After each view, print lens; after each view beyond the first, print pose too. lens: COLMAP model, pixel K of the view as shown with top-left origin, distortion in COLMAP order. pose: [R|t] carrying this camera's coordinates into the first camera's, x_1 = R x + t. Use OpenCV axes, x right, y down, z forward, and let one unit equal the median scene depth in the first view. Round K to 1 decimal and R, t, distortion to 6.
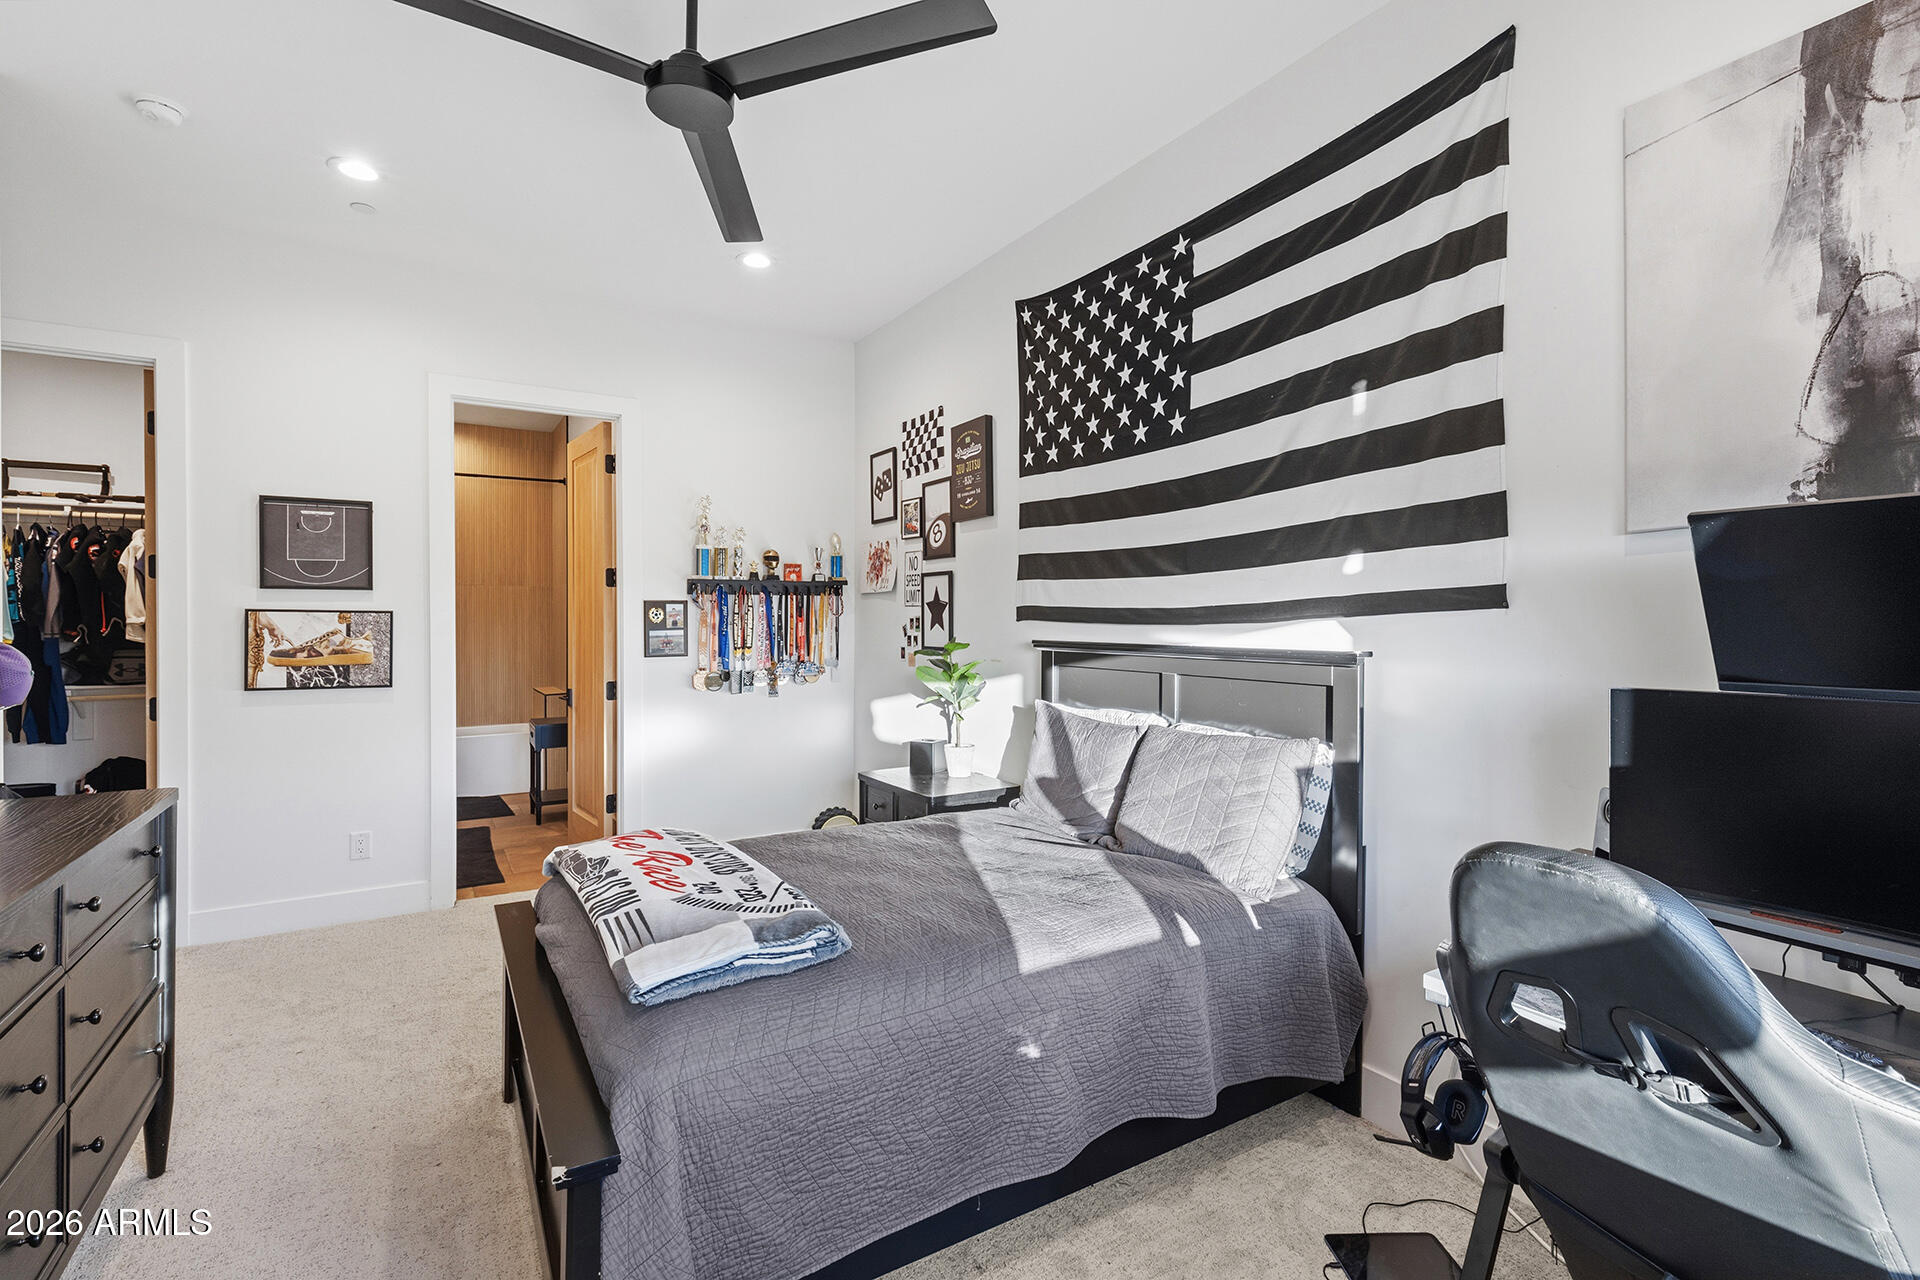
lens RADIAL K [[869.5, 0, 958.7], [0, 869.5, 629.1], [0, 0, 1]] dist [0.003012, 0.001050]
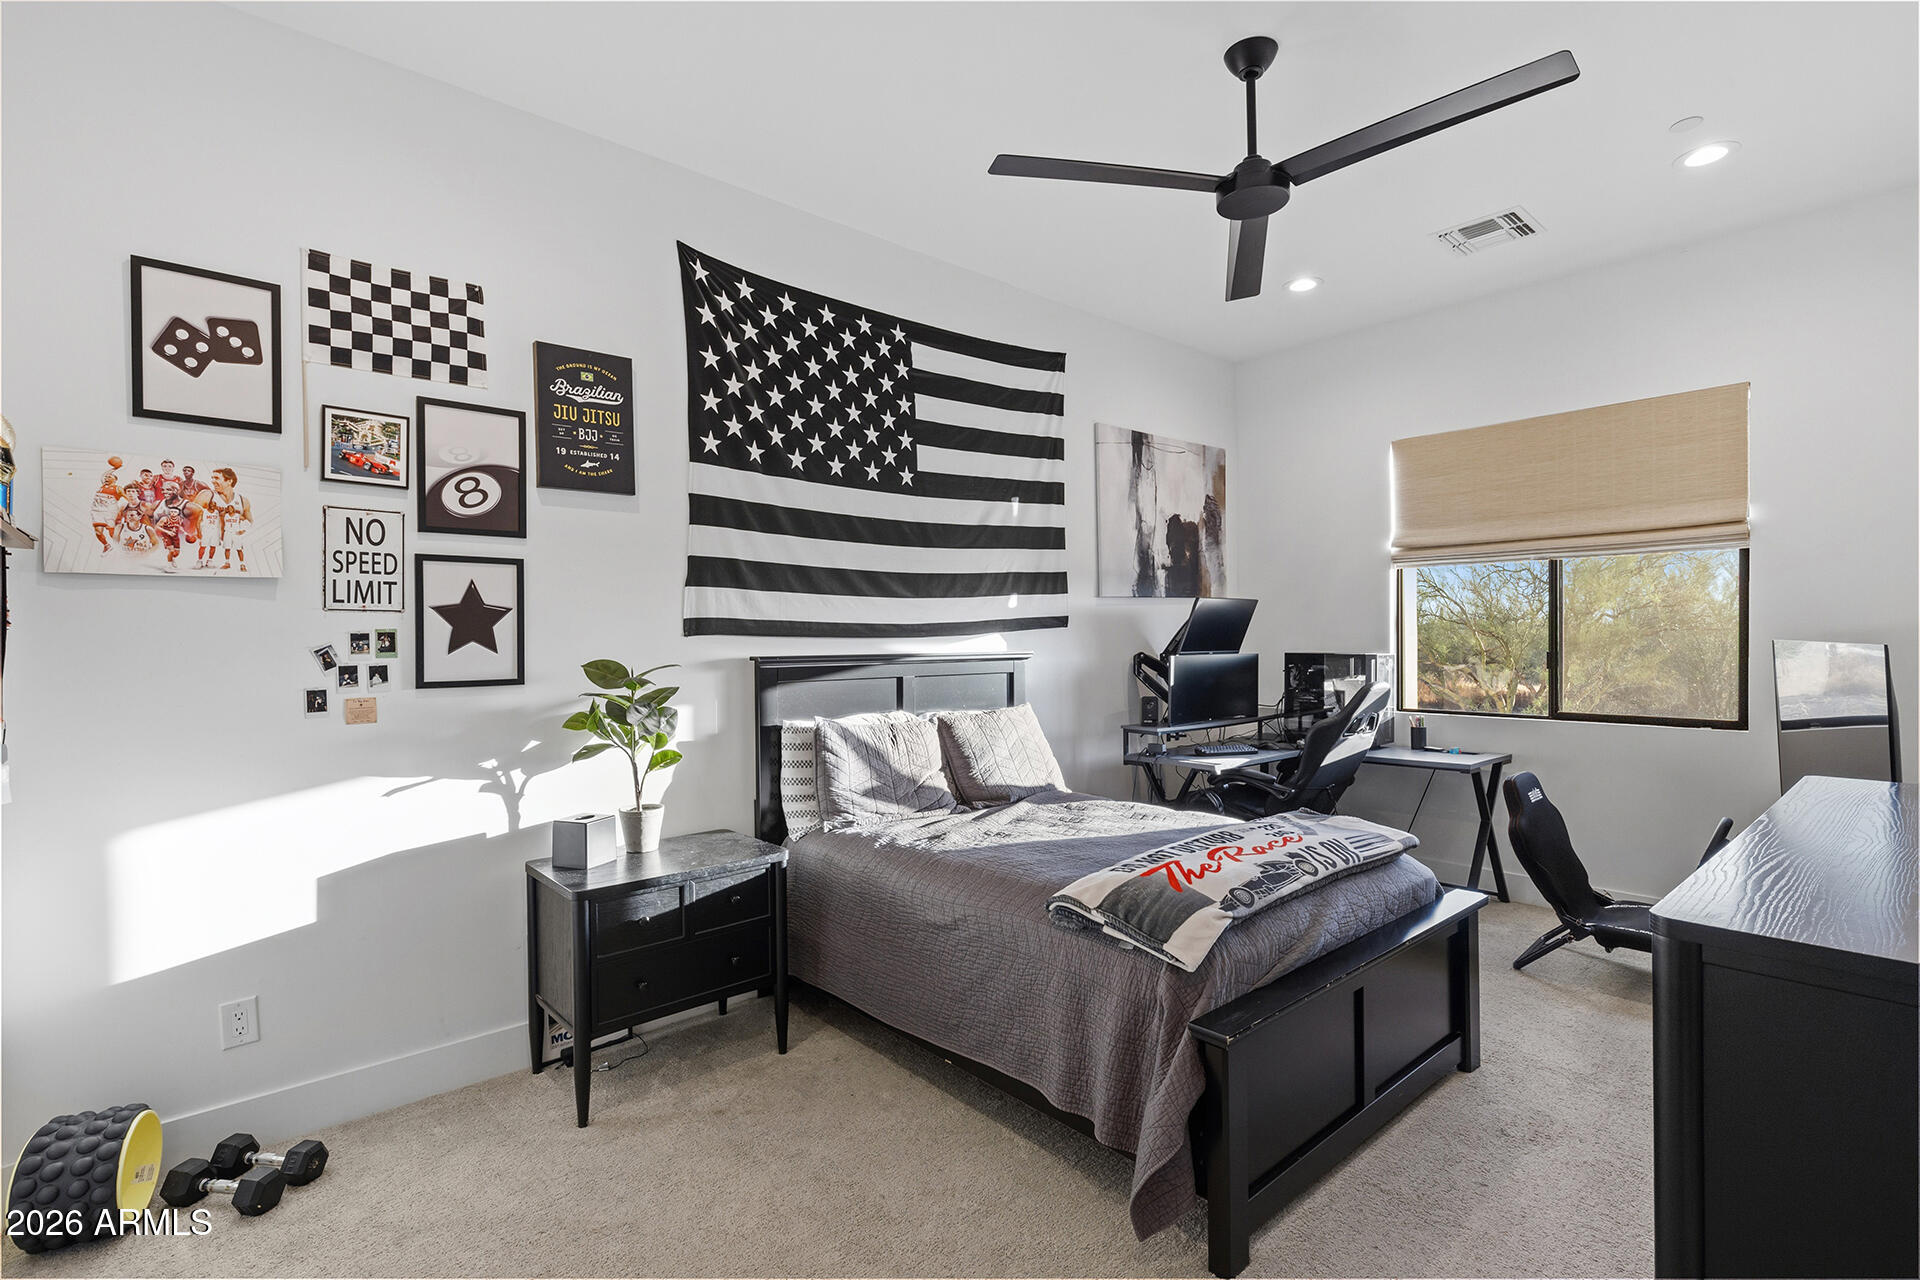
lens RADIAL K [[922.0, 0, 957.0], [0, 922.0, 634.8], [0, 0, 1]] dist [-0.005668, -0.000644]
pose [[-0.183696, -0.005720, 0.982967, -0.770366], [0.011411, 0.999903, 0.007951, -0.013589], [-0.982917, 0.012678, -0.183613, 0.846166]]
